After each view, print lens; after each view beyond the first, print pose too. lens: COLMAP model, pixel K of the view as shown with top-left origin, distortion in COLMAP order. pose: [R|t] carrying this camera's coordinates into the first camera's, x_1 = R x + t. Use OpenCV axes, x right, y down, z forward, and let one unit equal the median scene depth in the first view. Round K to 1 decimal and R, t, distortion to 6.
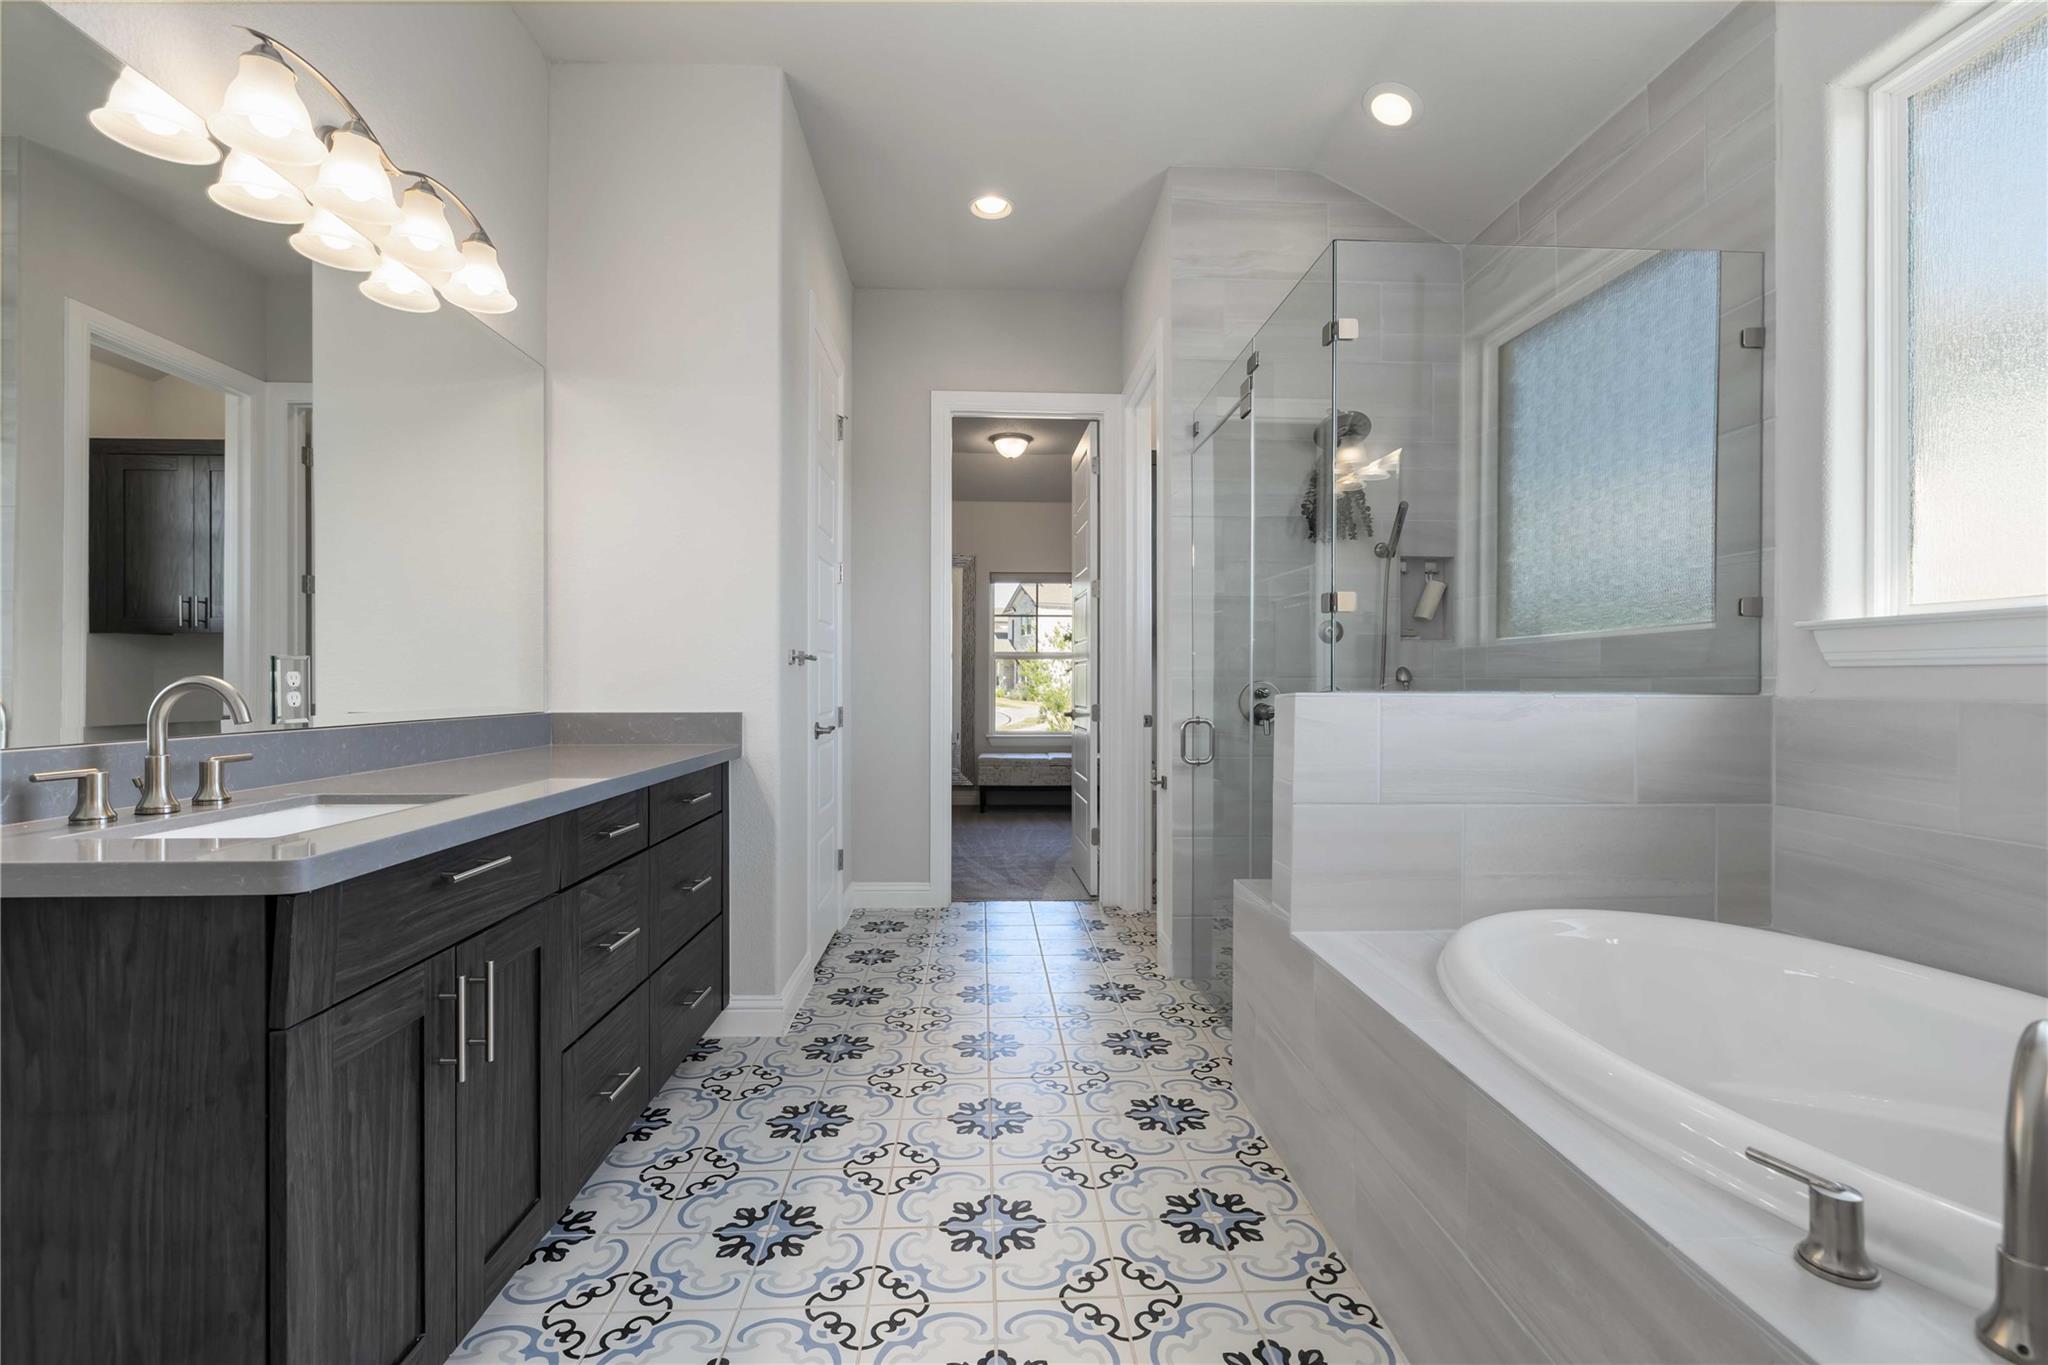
lens RADIAL K [[912.0, 0, 1020.2], [0, 912.0, 684.4], [0, 0, 1]] dist [-0.009620, 0.001510]
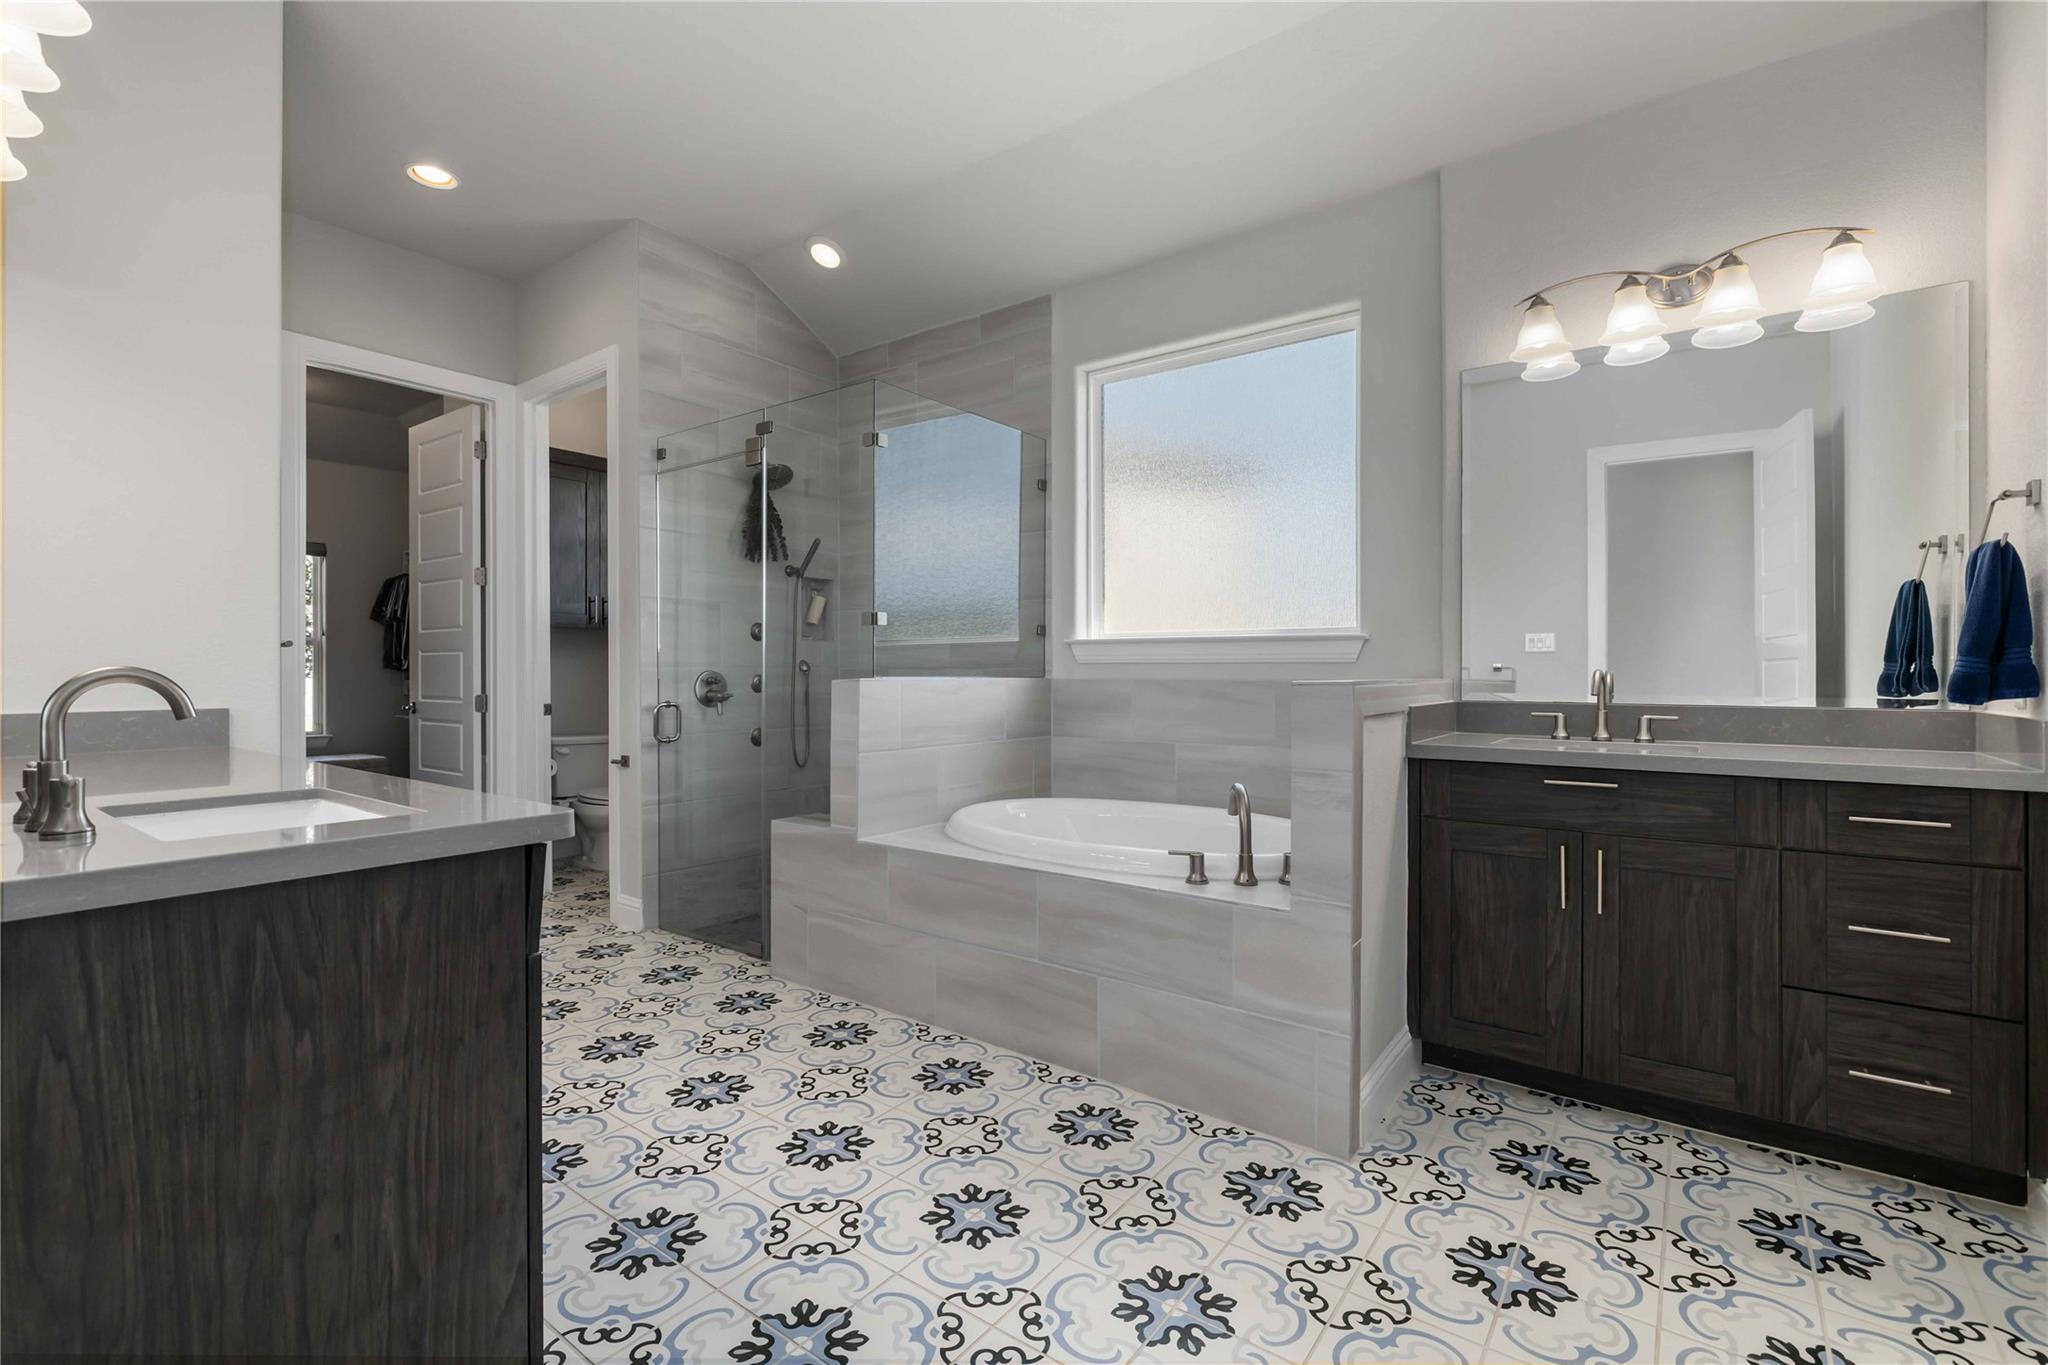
lens RADIAL K [[912.0, 0, 1025.9], [0, 912.0, 675.2], [0, 0, 1]] dist [-0.009620, 0.001510]
pose [[0.631309, -0.005666, 0.775510, -0.715460], [0.004837, 0.999983, 0.003368, 0.000122], [-0.775516, 0.001625, 0.631326, -0.161872]]
